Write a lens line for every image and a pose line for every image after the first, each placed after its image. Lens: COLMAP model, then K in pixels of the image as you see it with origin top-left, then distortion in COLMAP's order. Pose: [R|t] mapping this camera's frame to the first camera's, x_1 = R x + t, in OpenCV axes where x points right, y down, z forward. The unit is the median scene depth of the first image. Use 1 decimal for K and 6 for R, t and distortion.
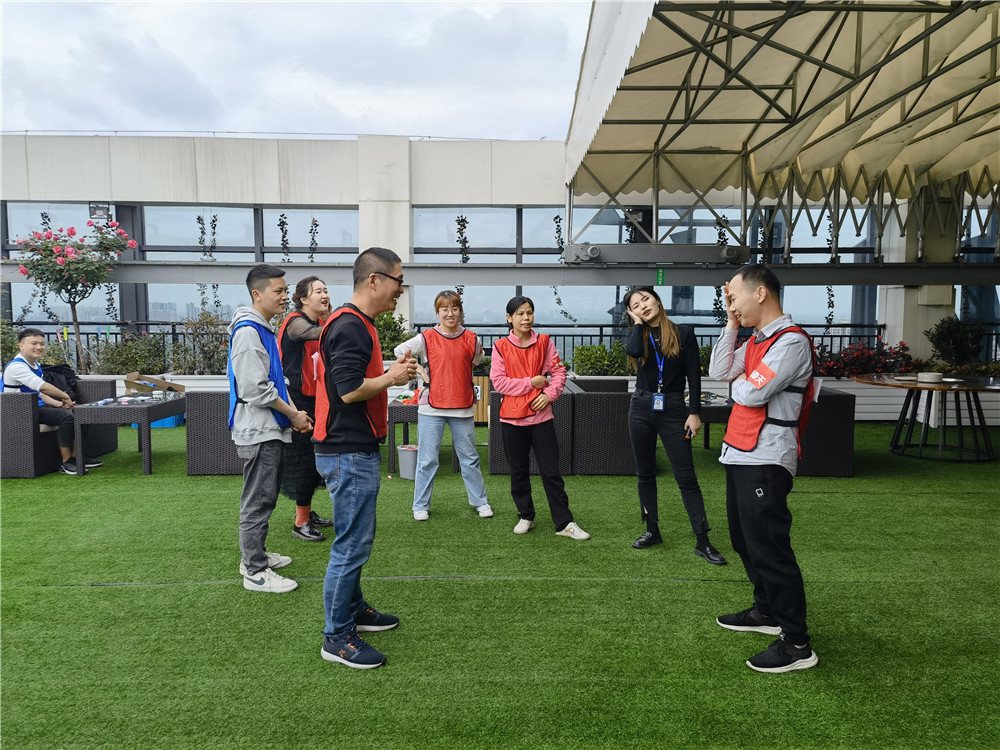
lens RADIAL K [[788.2, 0, 500.7], [0, 788.2, 384.8], [0, 0, 1]] dist [0.063069, -0.007122]
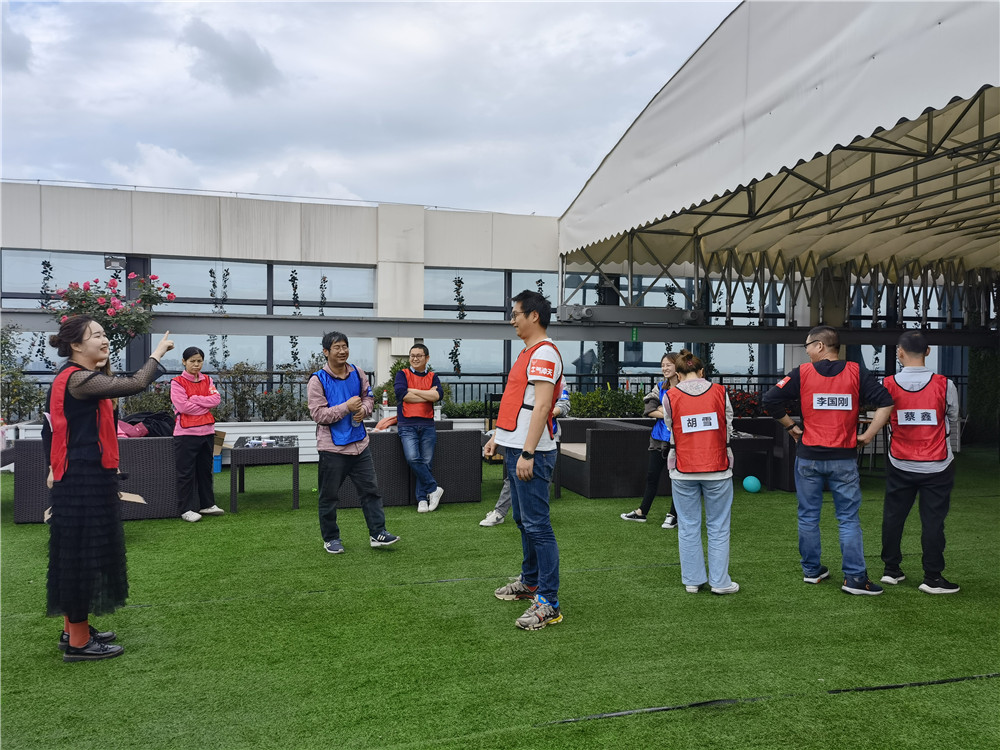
lens RADIAL K [[788.2, 0, 497.6], [0, 788.2, 374.4], [0, 0, 1]] dist [0.063069, -0.007122]
pose [[0.966947, 0.001268, 0.254975, -0.281469], [0.019219, 0.996780, -0.077842, 0.011795], [-0.254253, 0.080170, 0.963809, -0.080451]]
